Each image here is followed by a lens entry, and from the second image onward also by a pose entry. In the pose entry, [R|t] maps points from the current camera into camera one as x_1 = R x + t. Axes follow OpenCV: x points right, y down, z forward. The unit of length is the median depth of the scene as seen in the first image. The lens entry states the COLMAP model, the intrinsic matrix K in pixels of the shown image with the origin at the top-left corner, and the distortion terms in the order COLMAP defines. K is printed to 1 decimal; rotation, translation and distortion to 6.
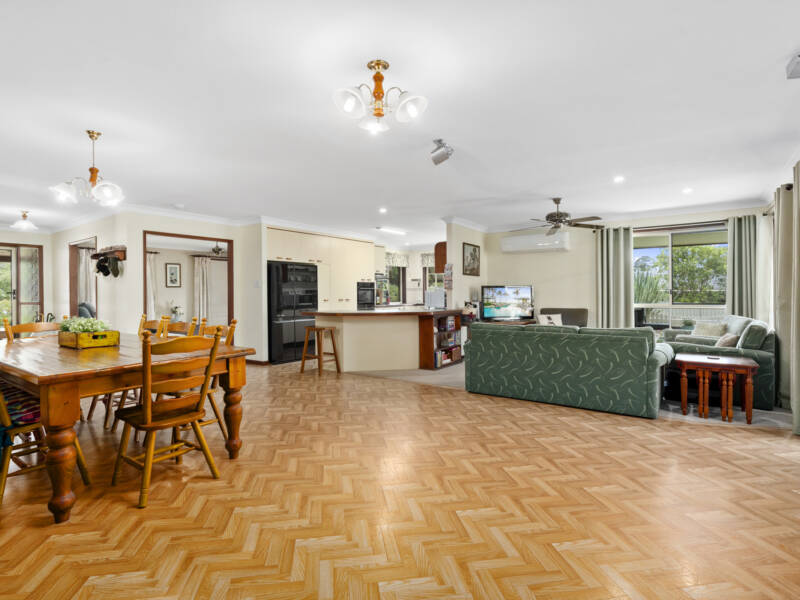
lens RADIAL K [[413.2, 0, 399.5], [0, 413.2, 294.4], [0, 0, 1]] dist [-0.004342, 0.002931]
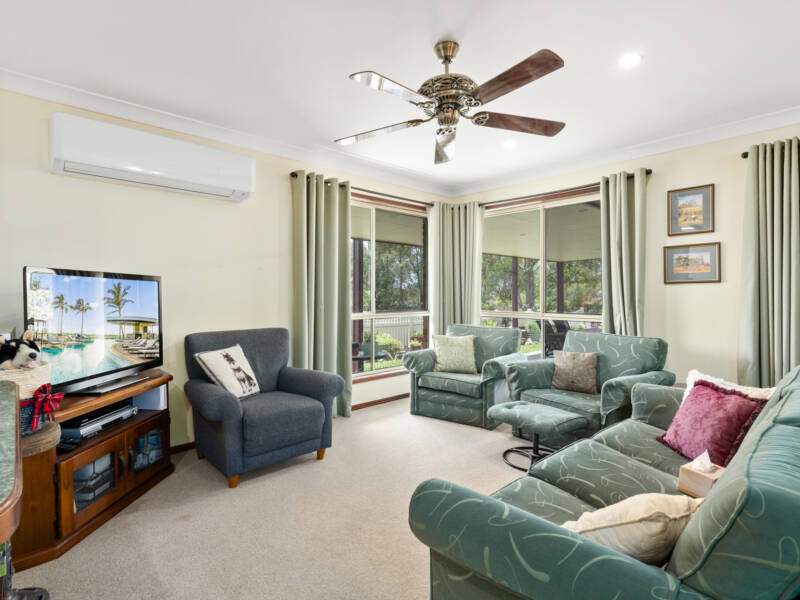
lens RADIAL K [[413.2, 0, 400.6], [0, 413.2, 296.4], [0, 0, 1]] dist [-0.004342, 0.002931]
pose [[0.204227, -0.000069, 0.978924, 0.004666], [0.000157, 1.000000, 0.000038, -0.002680], [-0.978924, 0.000146, 0.204227, 0.589027]]
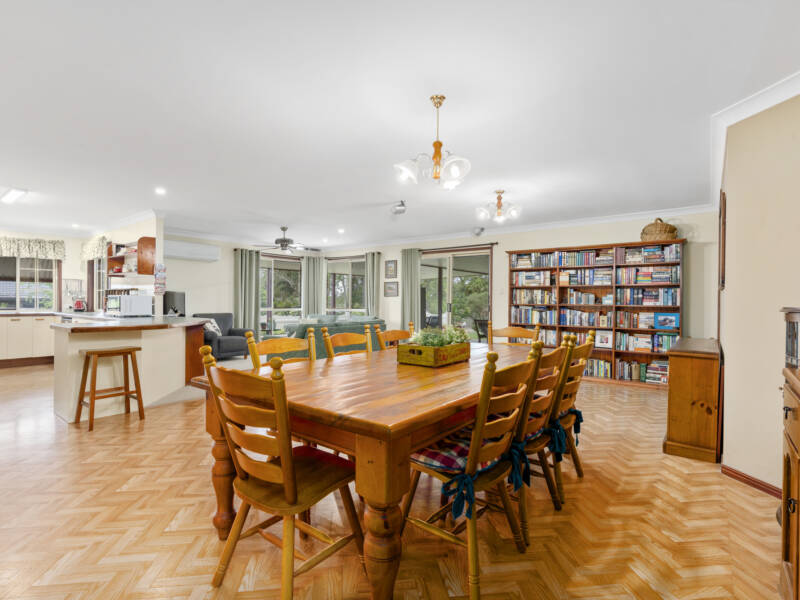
lens RADIAL K [[413.2, 0, 399.0], [0, 413.2, 303.0], [0, 0, 1]] dist [-0.004342, 0.002931]
pose [[0.055818, 0.004195, 0.998432, -0.546704], [-0.005232, 0.999979, -0.003909, 0.005263], [-0.998427, -0.005005, 0.055839, 0.344345]]
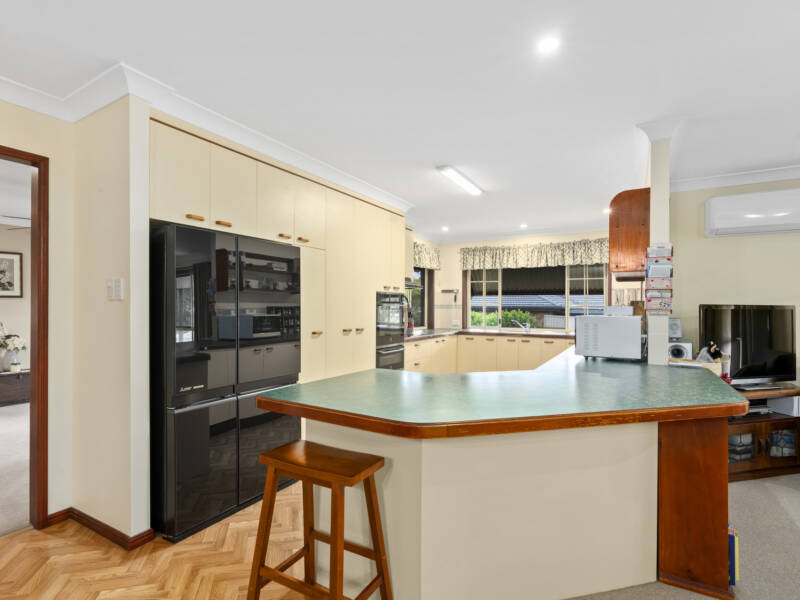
lens RADIAL K [[413.2, 0, 395.6], [0, 413.2, 305.9], [0, 0, 1]] dist [-0.004342, 0.002931]
pose [[0.996319, 0.012762, 0.084769, -0.114844], [-0.012327, 0.999908, -0.005650, -0.010990], [-0.084833, 0.004584, 0.996385, 0.491463]]
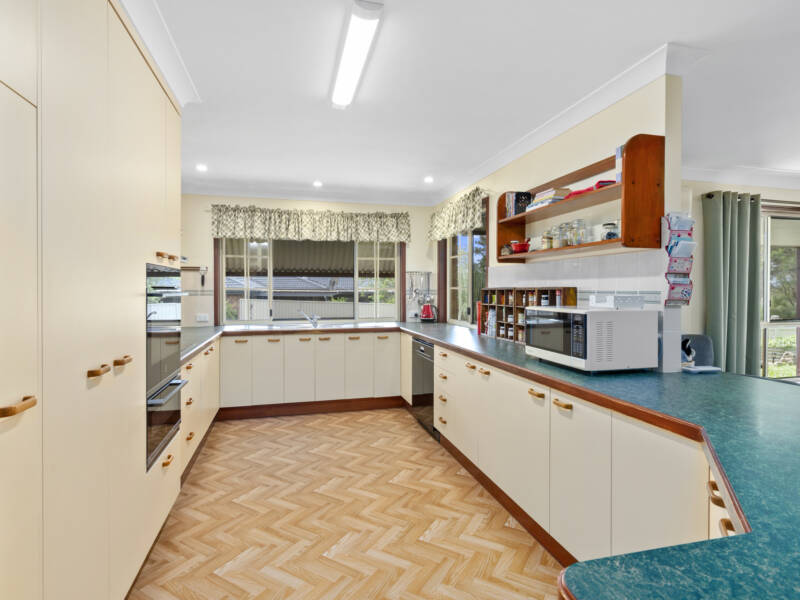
lens RADIAL K [[413.2, 0, 392.2], [0, 413.2, 289.4], [0, 0, 1]] dist [-0.004342, 0.002931]
pose [[0.647260, 0.008527, 0.762222, -0.170872], [-0.003172, 0.999959, -0.008493, -0.015593], [-0.762263, 0.003080, 0.647260, 0.741231]]
